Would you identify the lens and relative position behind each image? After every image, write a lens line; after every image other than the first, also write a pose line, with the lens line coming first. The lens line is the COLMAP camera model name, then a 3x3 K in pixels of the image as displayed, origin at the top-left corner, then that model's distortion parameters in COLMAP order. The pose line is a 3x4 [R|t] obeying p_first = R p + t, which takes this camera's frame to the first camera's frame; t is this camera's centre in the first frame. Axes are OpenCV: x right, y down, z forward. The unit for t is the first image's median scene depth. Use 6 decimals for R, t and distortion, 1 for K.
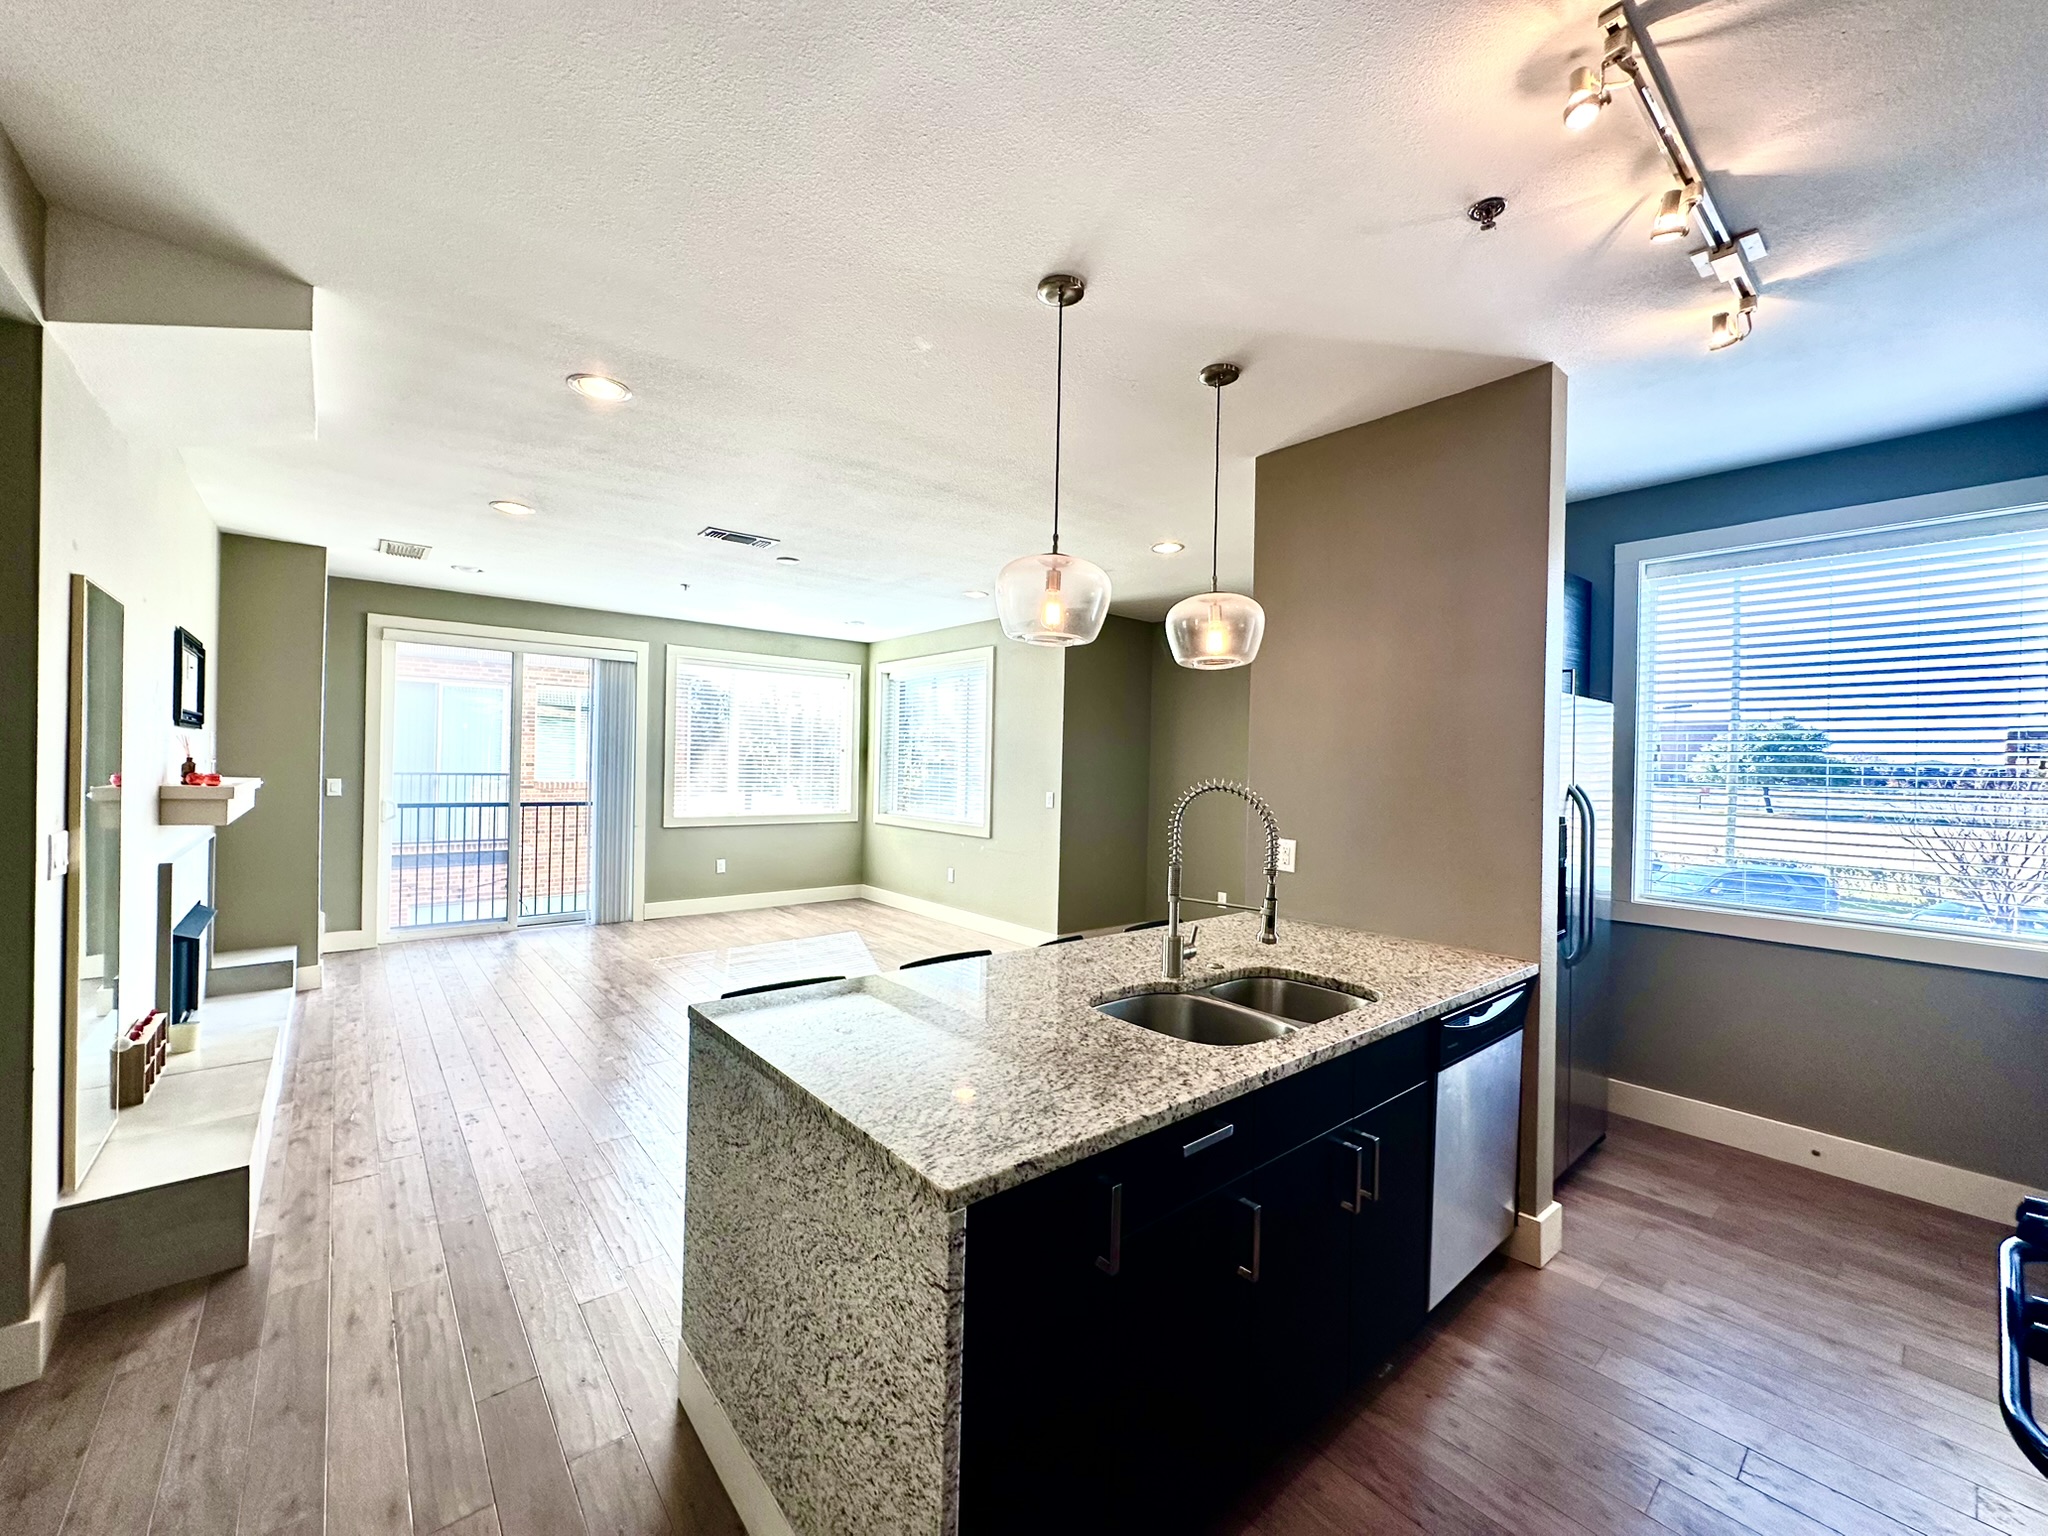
lens RADIAL K [[813.4, 0, 1017.6], [0, 813.4, 763.6], [0, 0, 1]] dist [-0.001123, 0.000698]
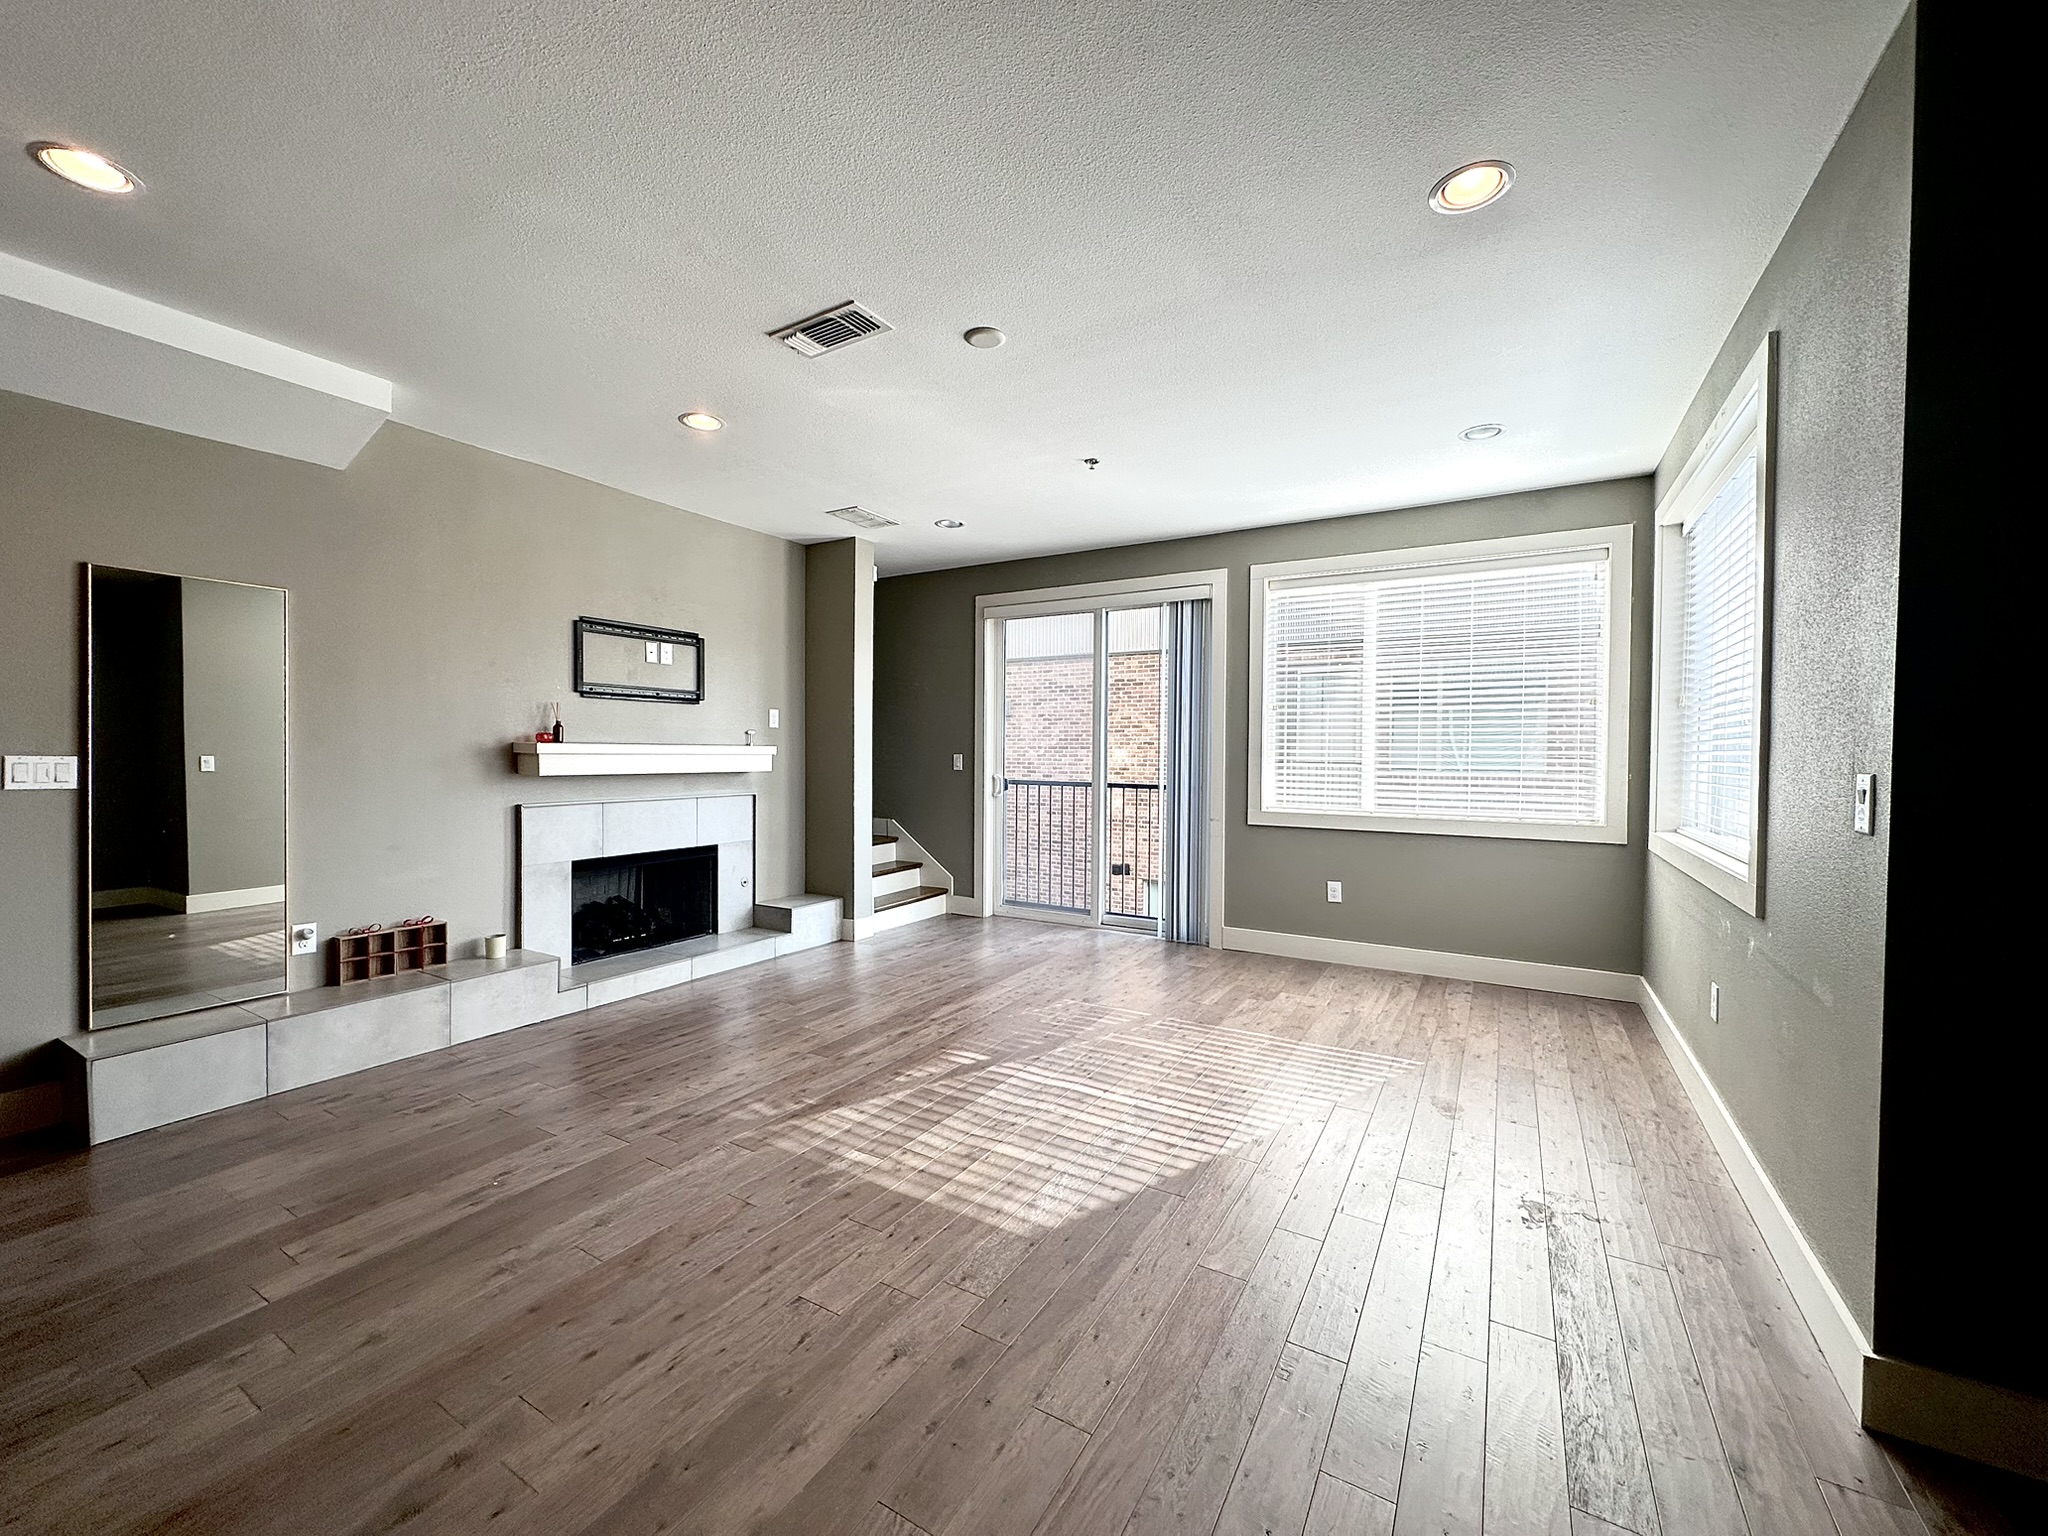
lens RADIAL K [[813.4, 0, 1019.4], [0, 813.4, 765.2], [0, 0, 1]] dist [-0.001123, 0.000698]
pose [[0.328135, -0.001164, -0.944630, 0.553456], [0.000855, 0.999999, -0.000935, 0.088954], [0.944630, -0.000501, 0.328136, 1.886047]]
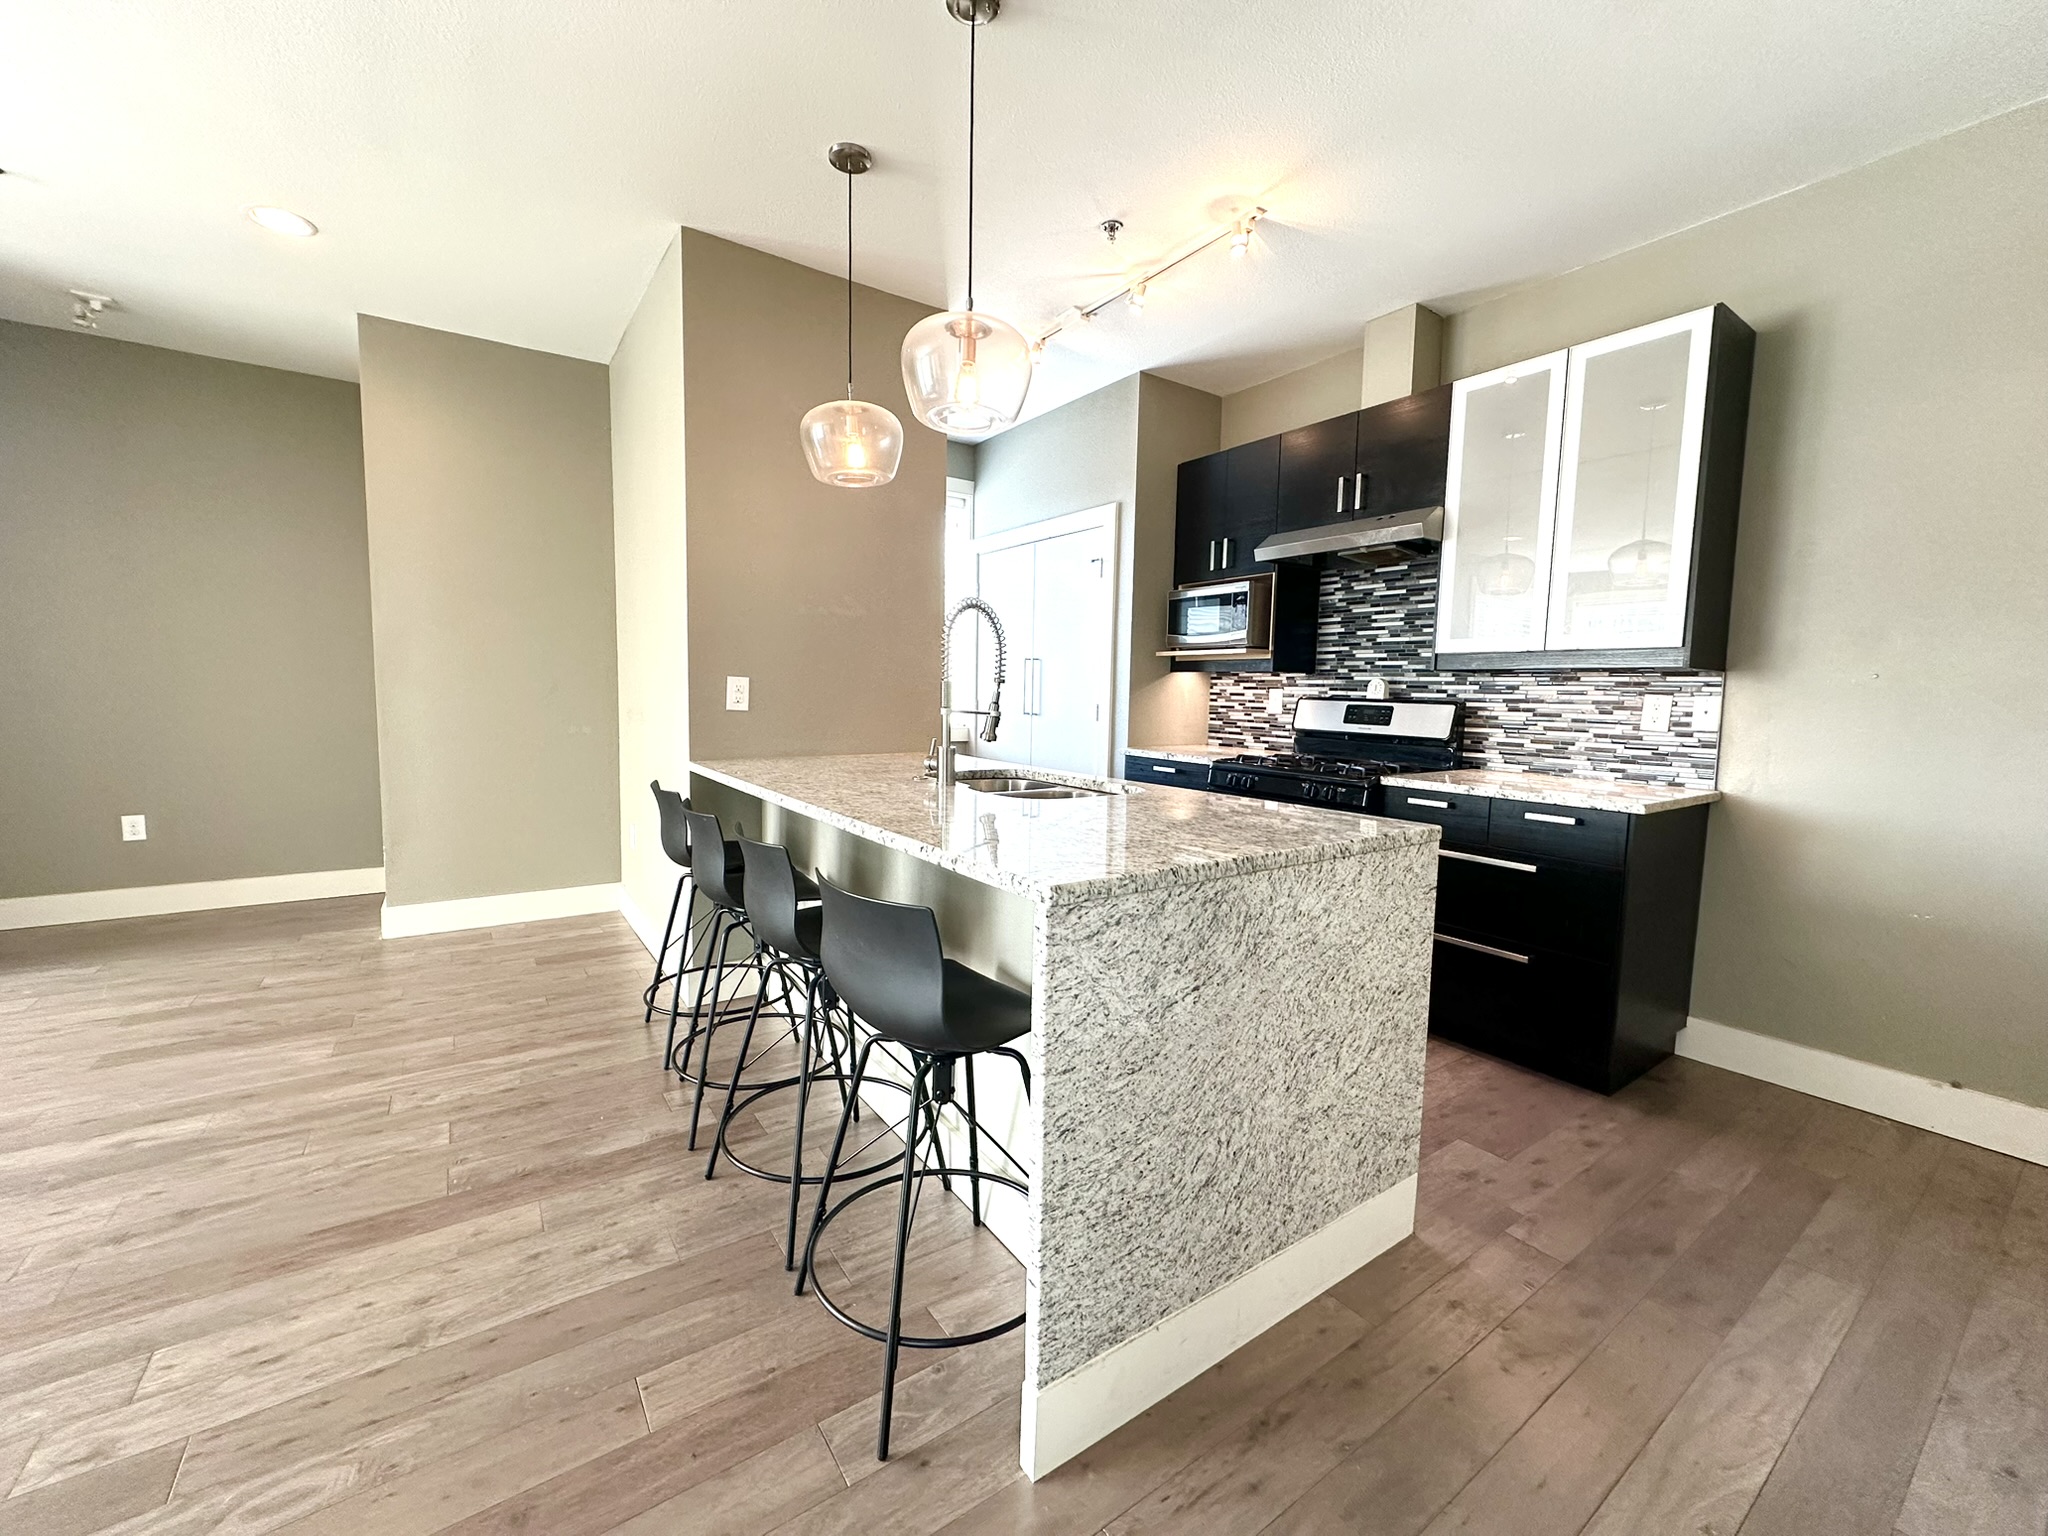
lens RADIAL K [[813.4, 0, 1019.9], [0, 813.4, 765.6], [0, 0, 1]] dist [-0.001123, 0.000698]
pose [[0.091104, -0.110043, 0.989743, -0.823786], [-0.018135, 0.993528, 0.112133, 0.114316], [-0.995676, -0.028165, 0.088519, 0.799728]]
